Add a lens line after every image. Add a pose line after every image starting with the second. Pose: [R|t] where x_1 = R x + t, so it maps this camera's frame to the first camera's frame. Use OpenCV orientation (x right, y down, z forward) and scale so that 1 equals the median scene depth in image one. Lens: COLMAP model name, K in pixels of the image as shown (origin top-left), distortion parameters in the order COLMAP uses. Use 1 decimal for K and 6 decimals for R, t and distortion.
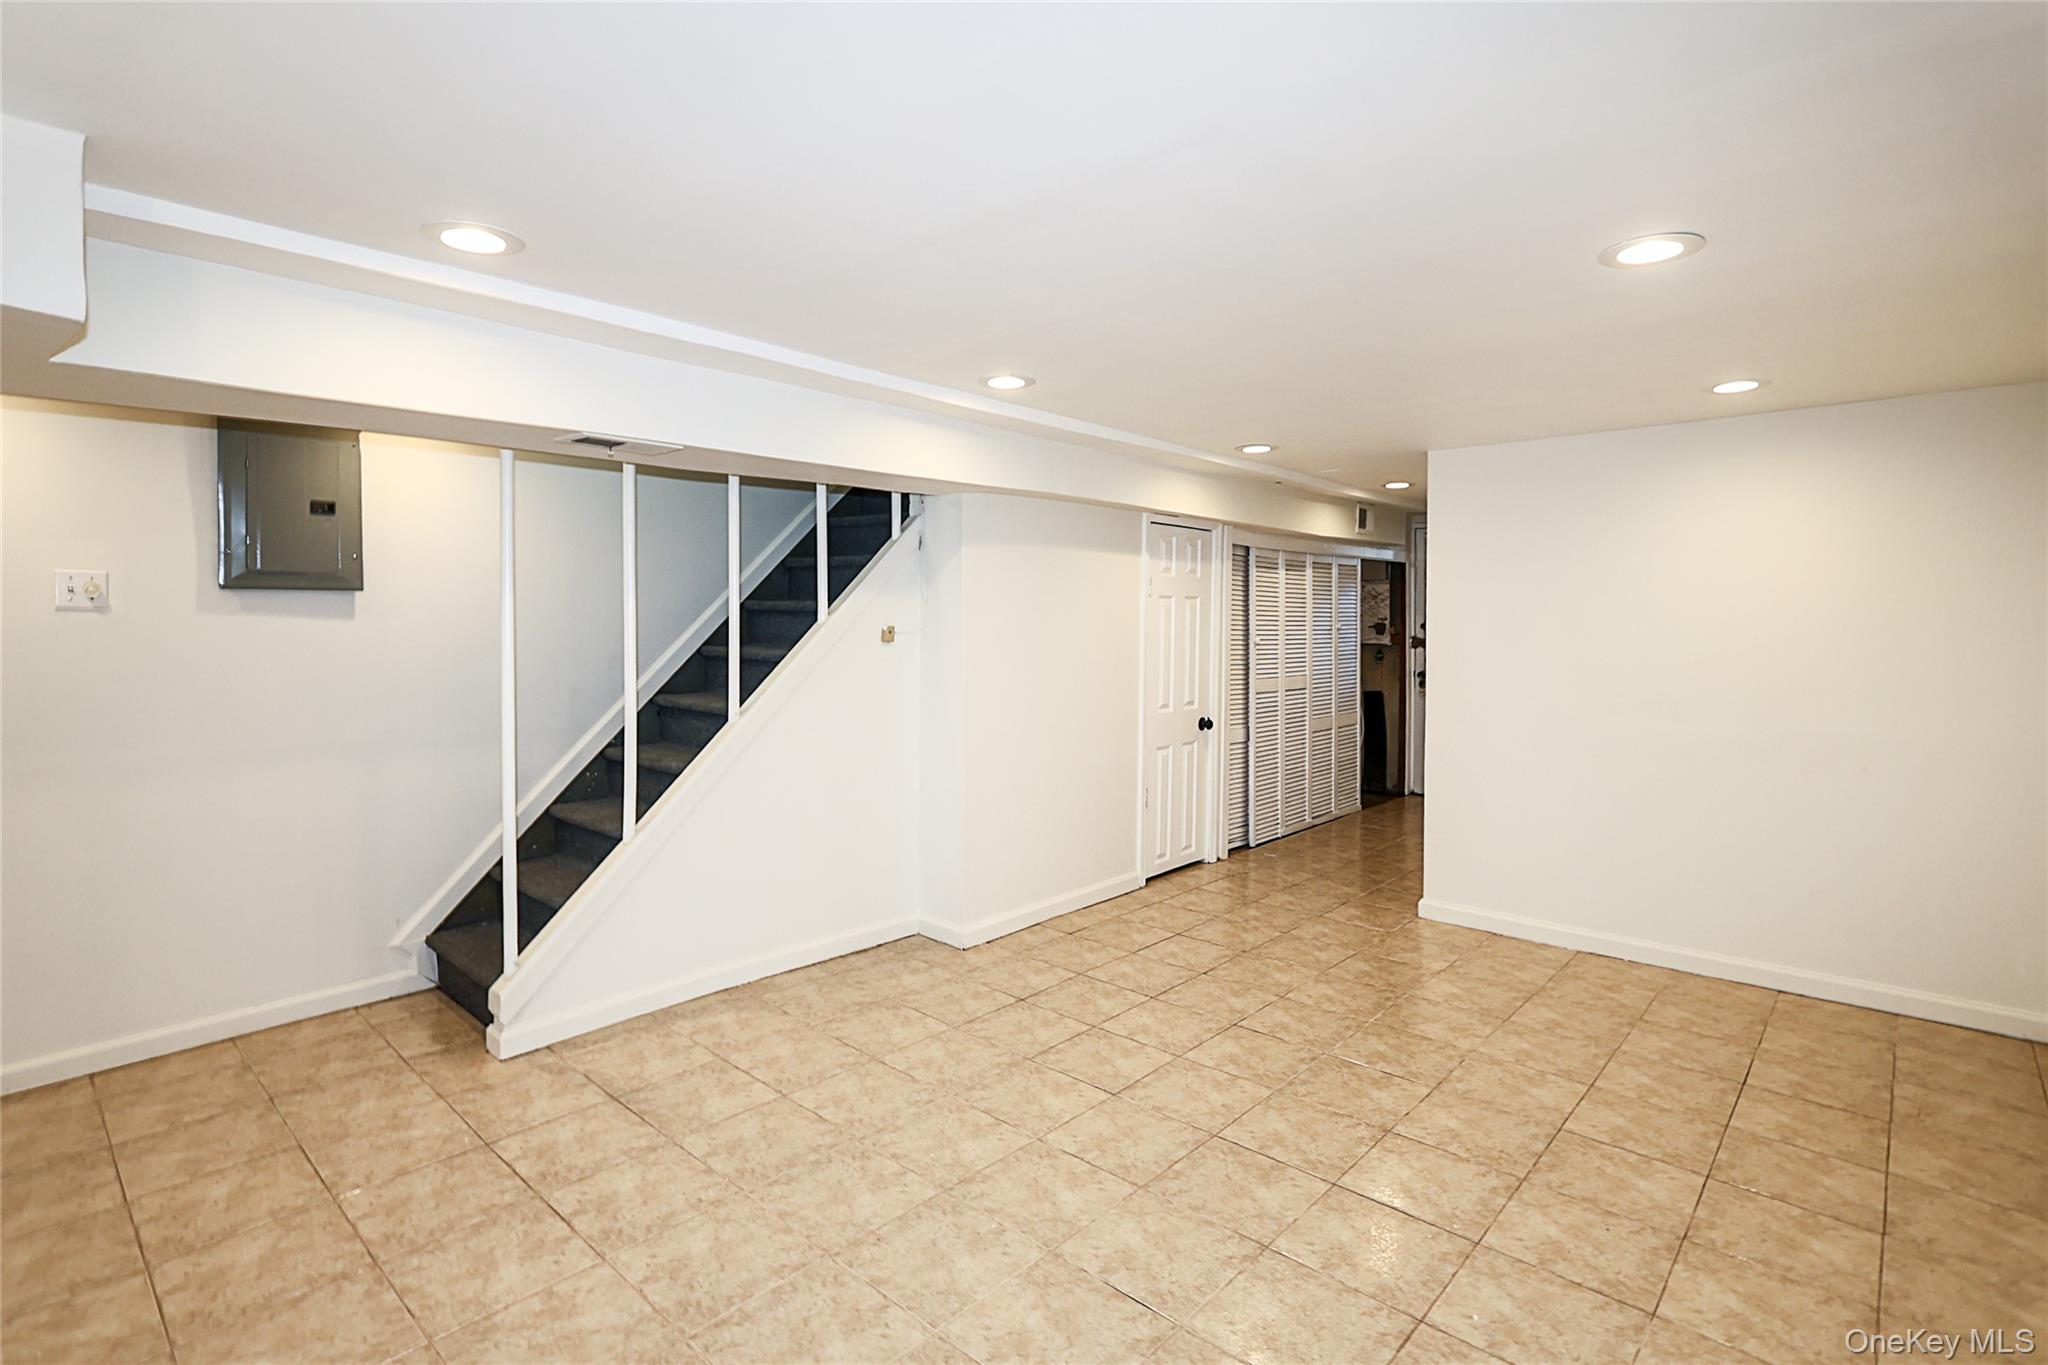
lens RADIAL K [[980.2, 0, 1015.8], [0, 980.2, 651.5], [0, 0, 1]] dist [-0.013323, 0.001693]
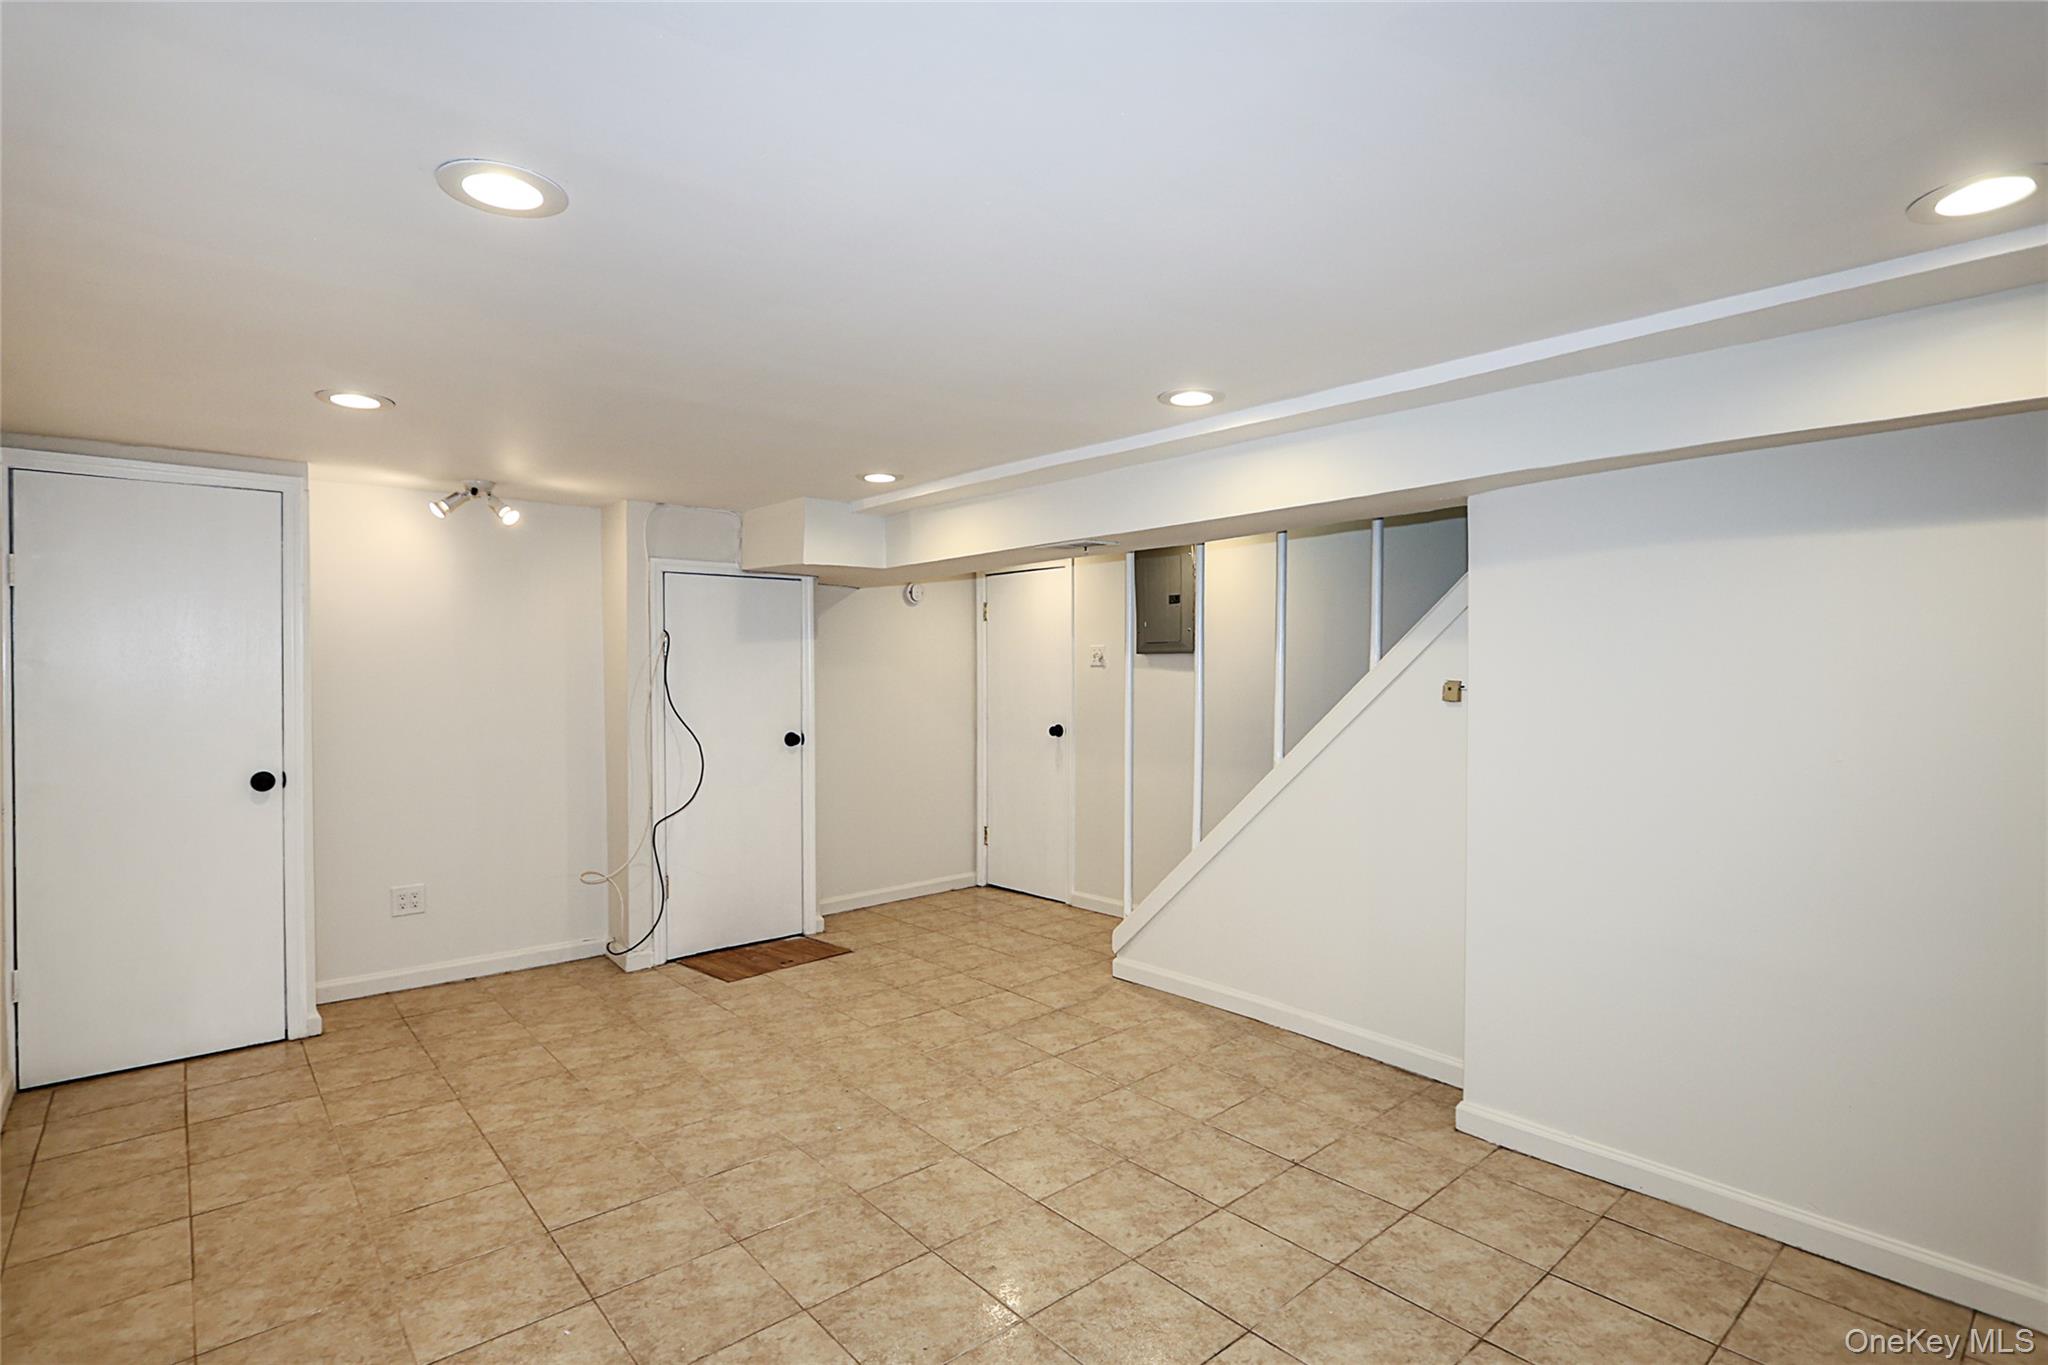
lens RADIAL K [[980.2, 0, 1022.5], [0, 980.2, 680.5], [0, 0, 1]] dist [-0.013323, 0.001693]
pose [[-0.101591, 0.009545, -0.994780, 0.993851], [-0.035981, 0.999264, 0.013263, -0.035649], [0.994175, 0.037141, -0.101173, 1.065442]]
